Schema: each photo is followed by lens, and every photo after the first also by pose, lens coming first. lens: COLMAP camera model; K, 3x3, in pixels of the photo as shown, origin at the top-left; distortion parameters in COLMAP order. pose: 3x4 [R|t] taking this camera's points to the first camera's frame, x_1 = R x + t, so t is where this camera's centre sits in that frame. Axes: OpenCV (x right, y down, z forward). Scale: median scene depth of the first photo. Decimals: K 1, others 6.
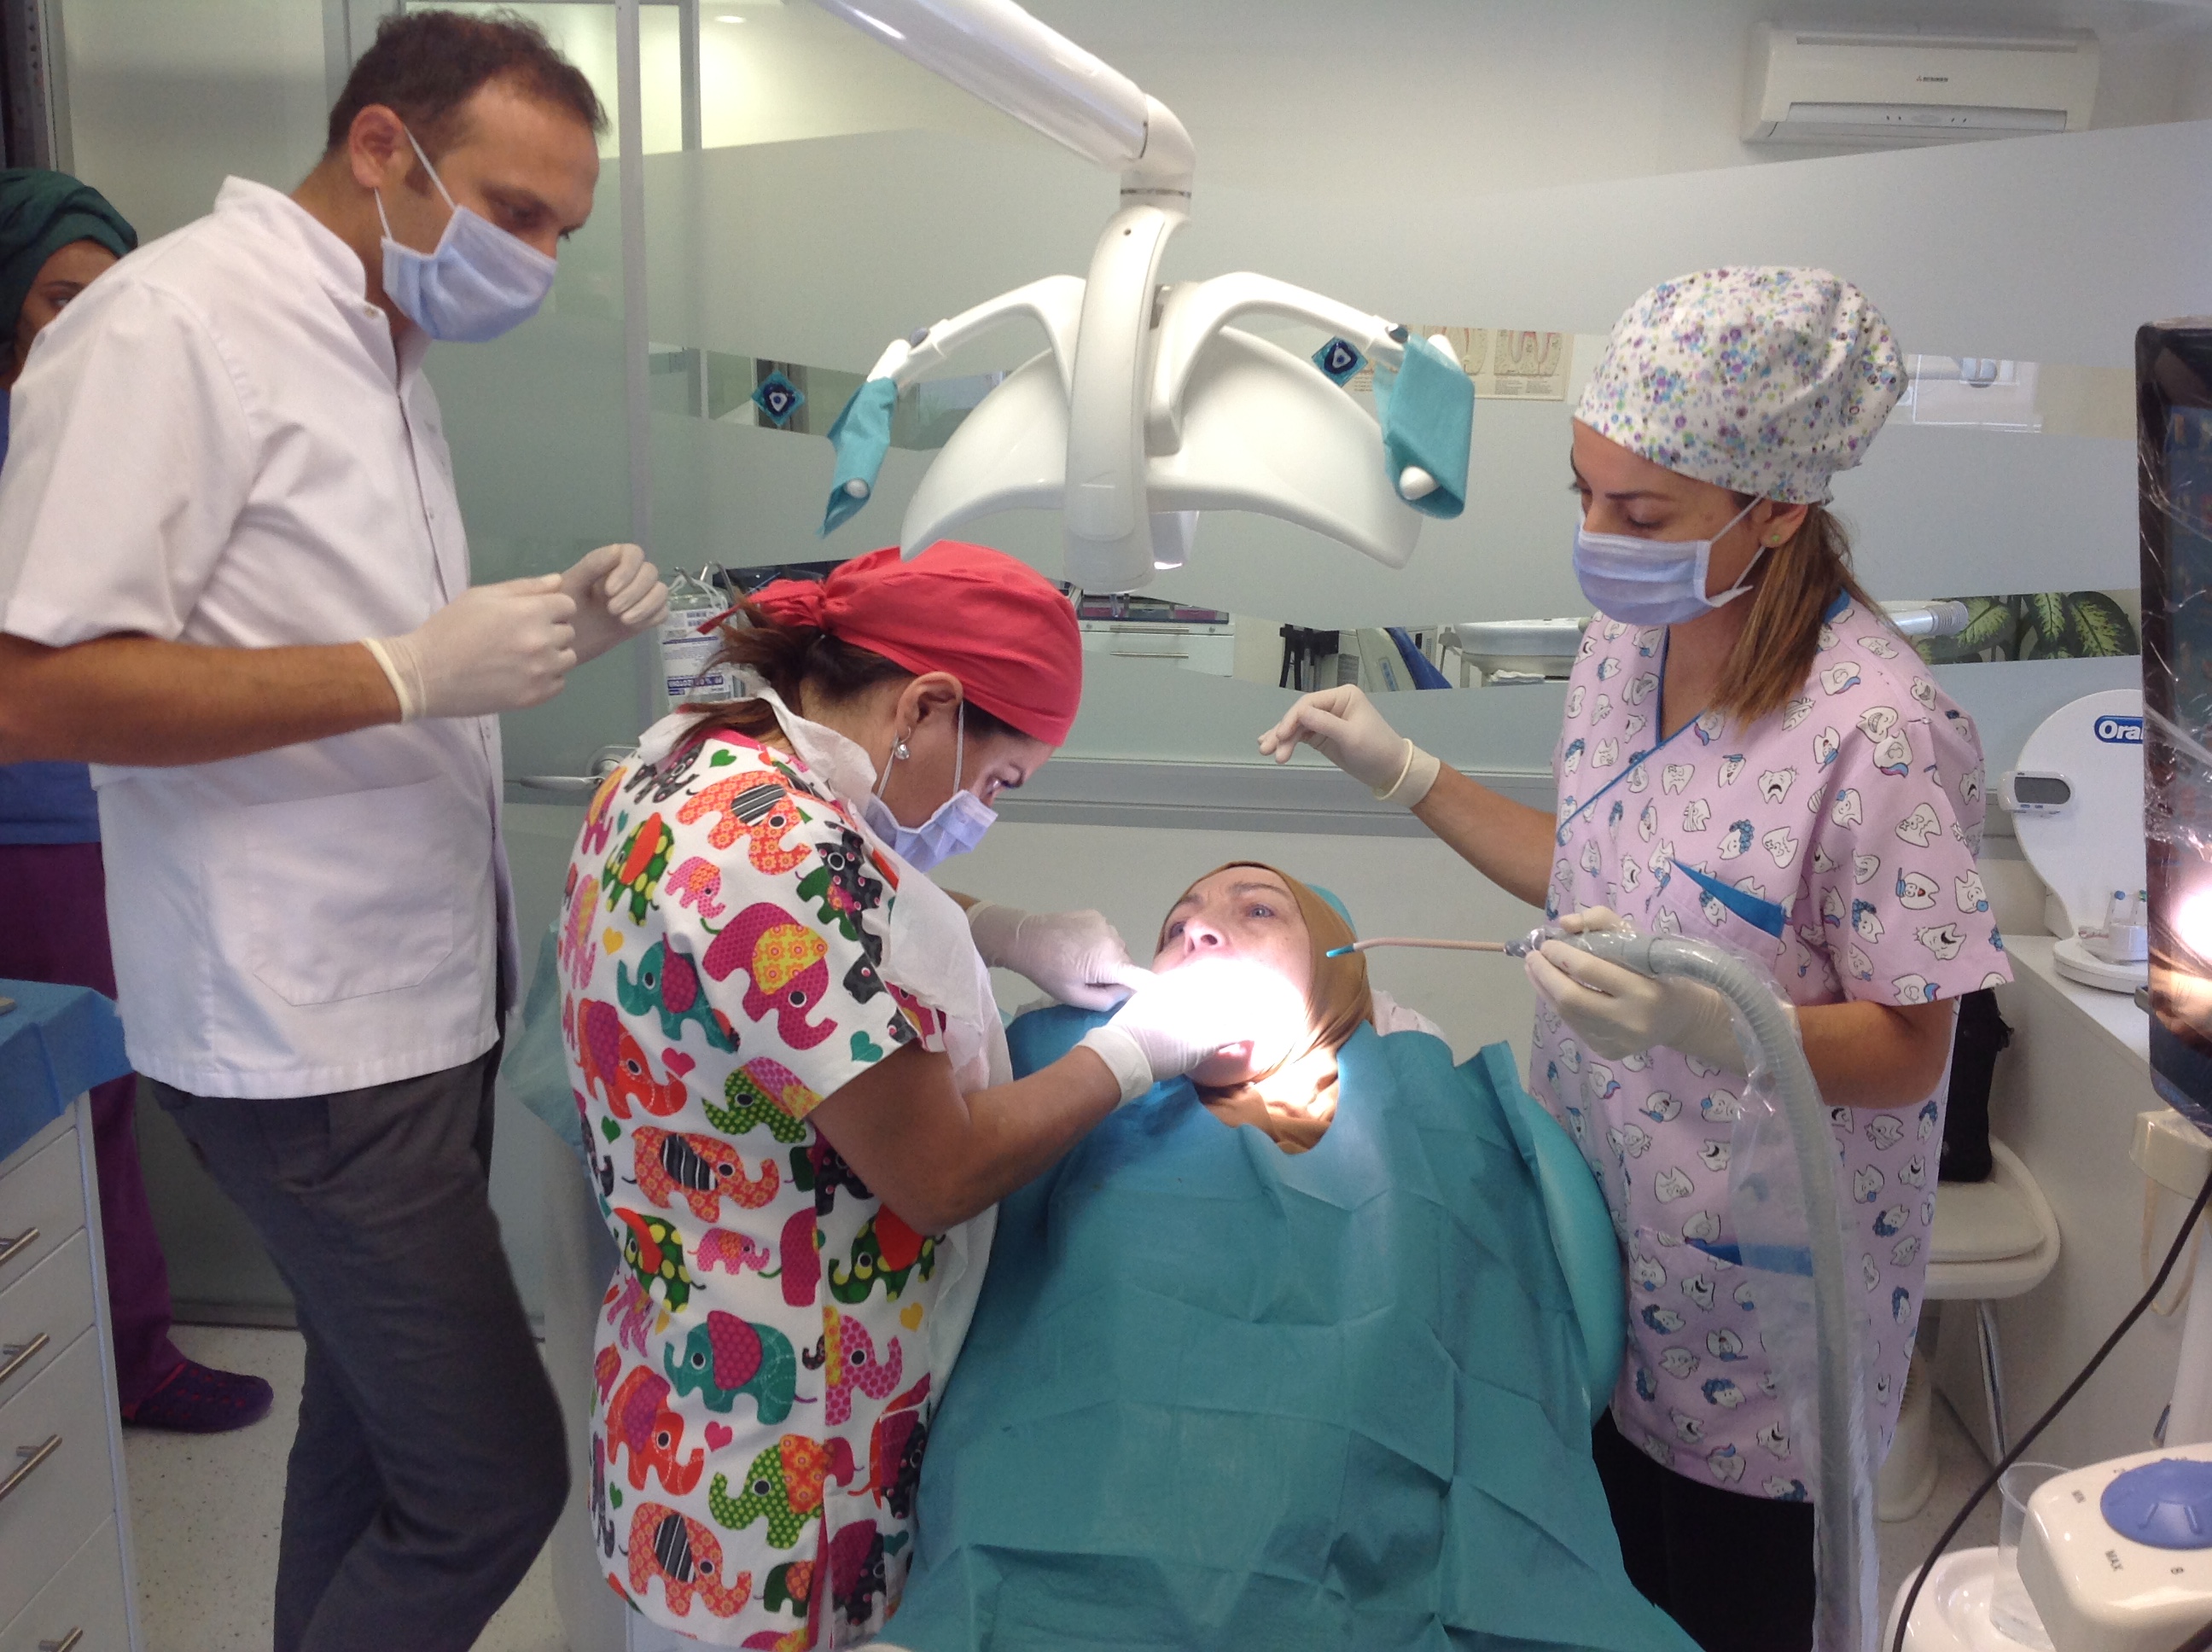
lens RADIAL K [[2168.8, 0, 1106.0], [0, 2168.8, 826.0], [0, 0, 1]] dist [0.087676, 0.011456]
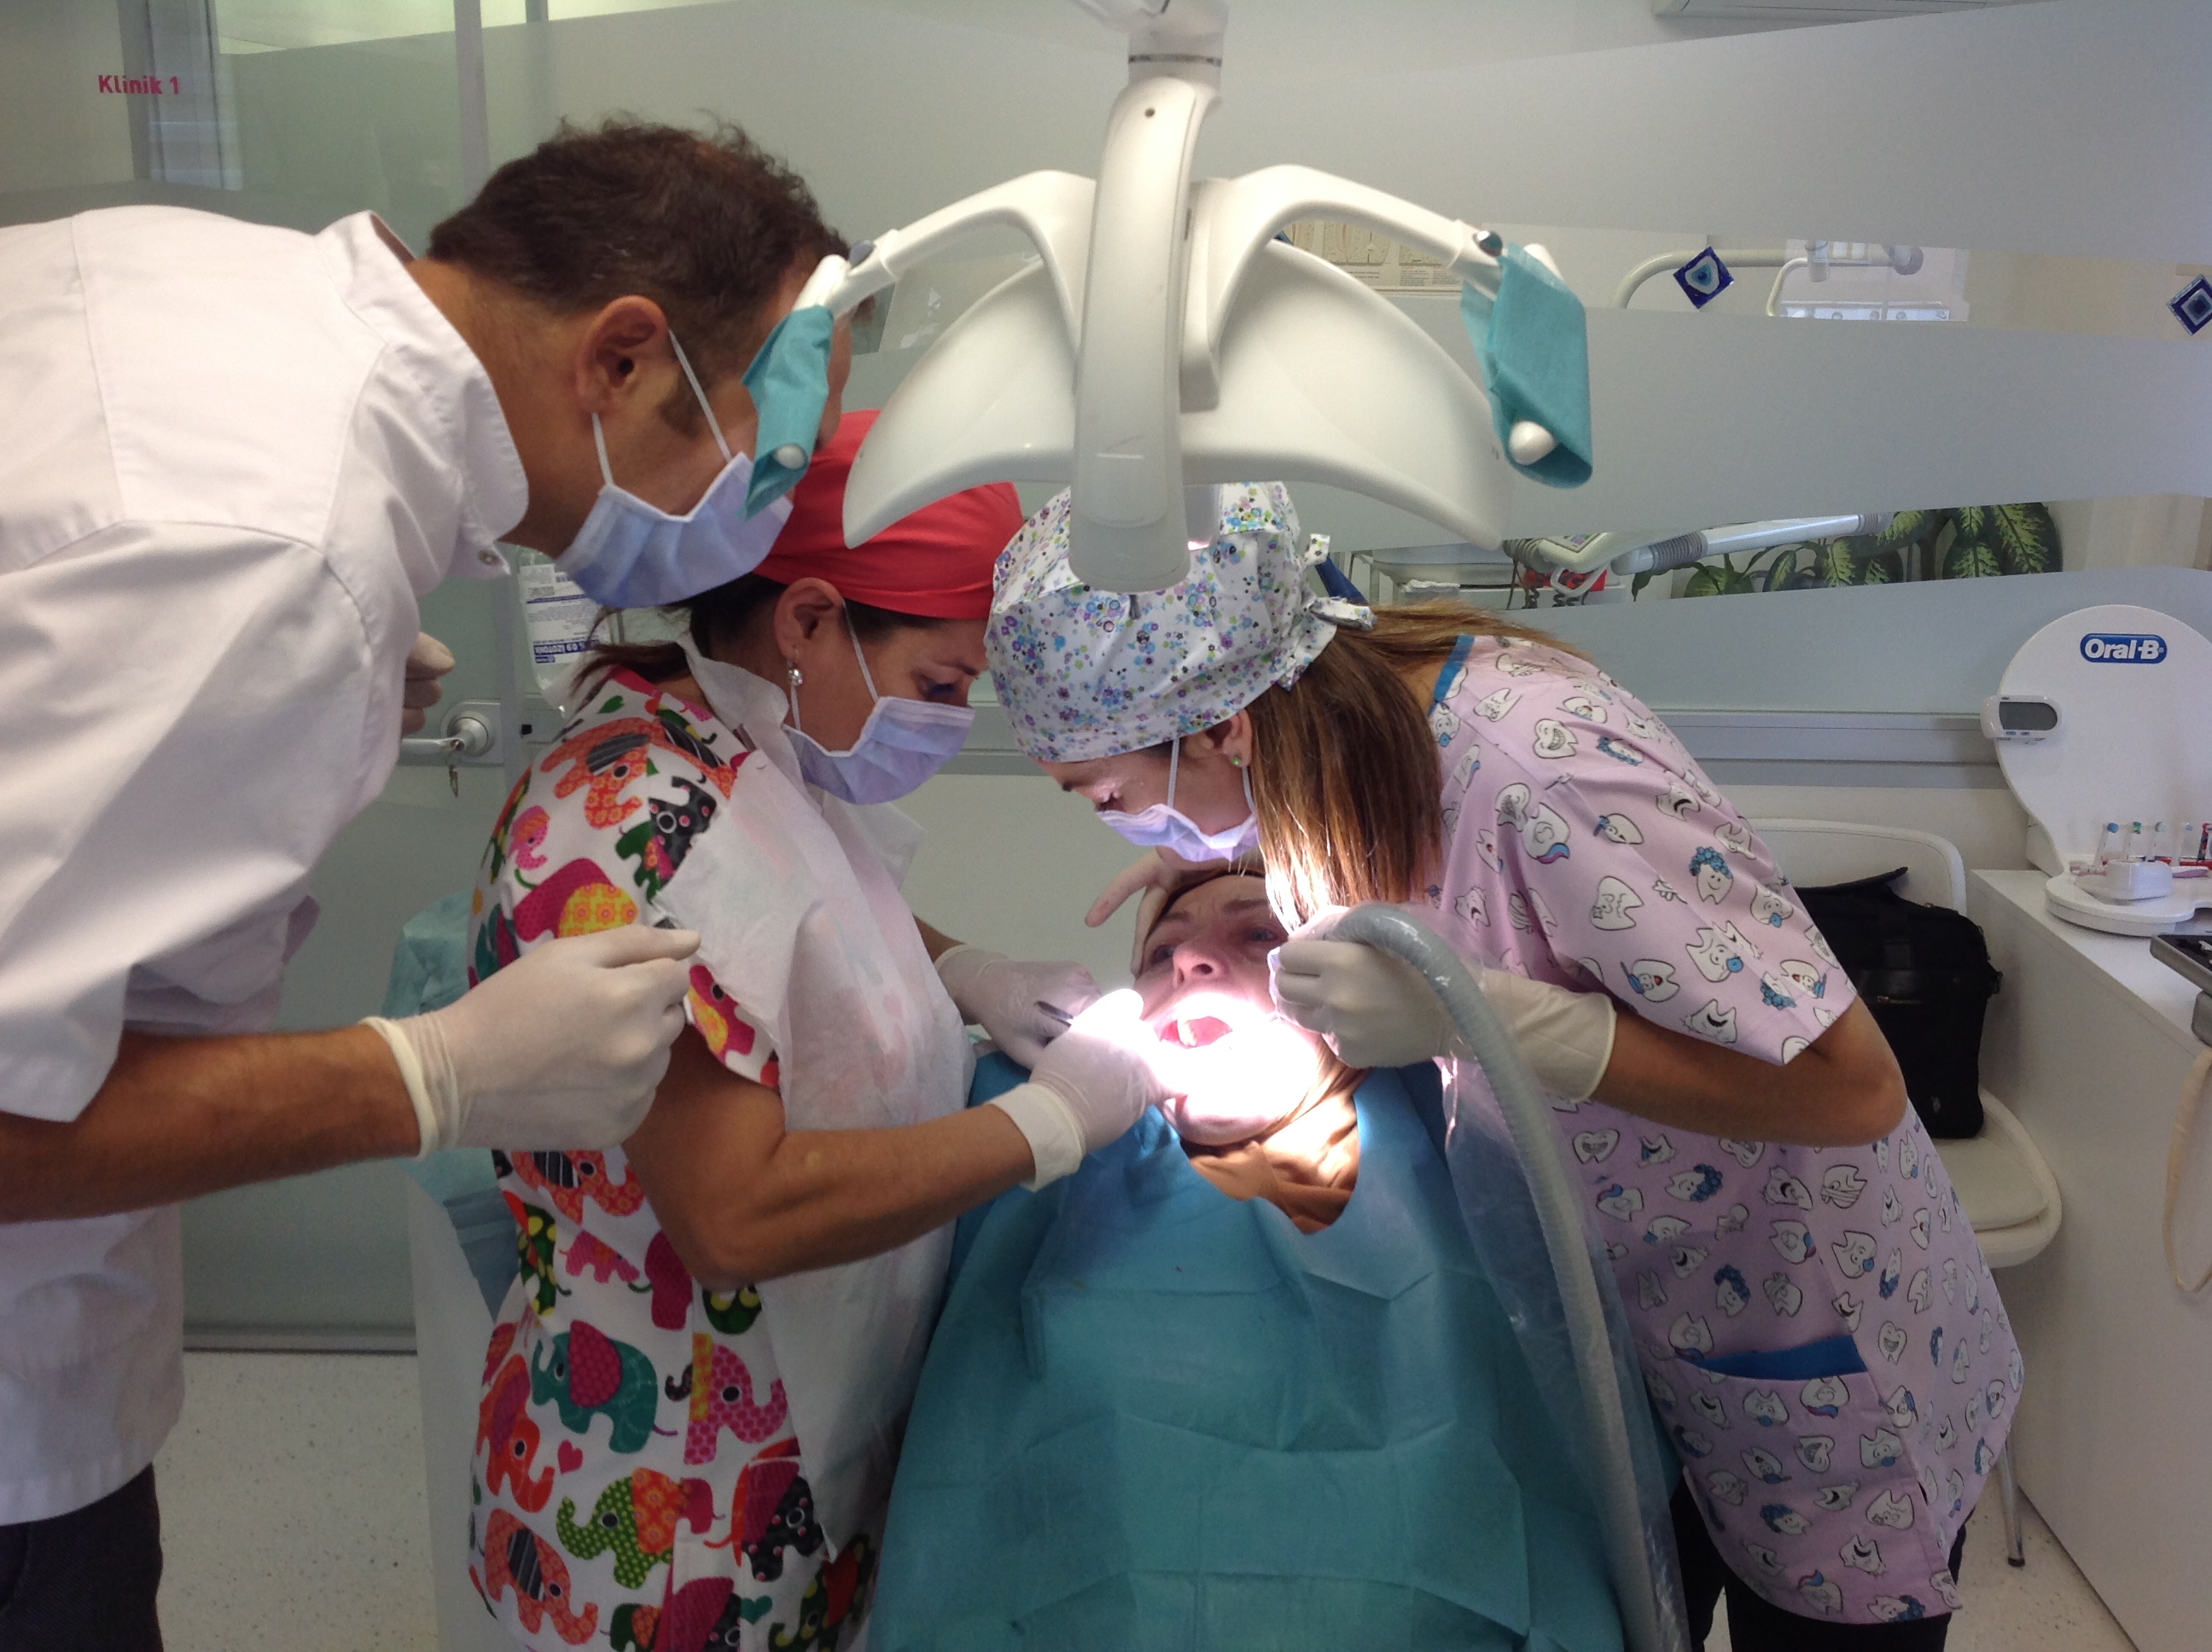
lens RADIAL K [[2268.6, 0, 1106.0], [0, 2268.6, 826.0], [0, 0, 1]] dist [0.076305, -0.016359]
pose [[0.998621, -0.022482, 0.047449, -0.037483], [0.020751, 0.999112, 0.036675, -0.044339], [-0.048232, -0.035640, 0.998200, 0.164233]]
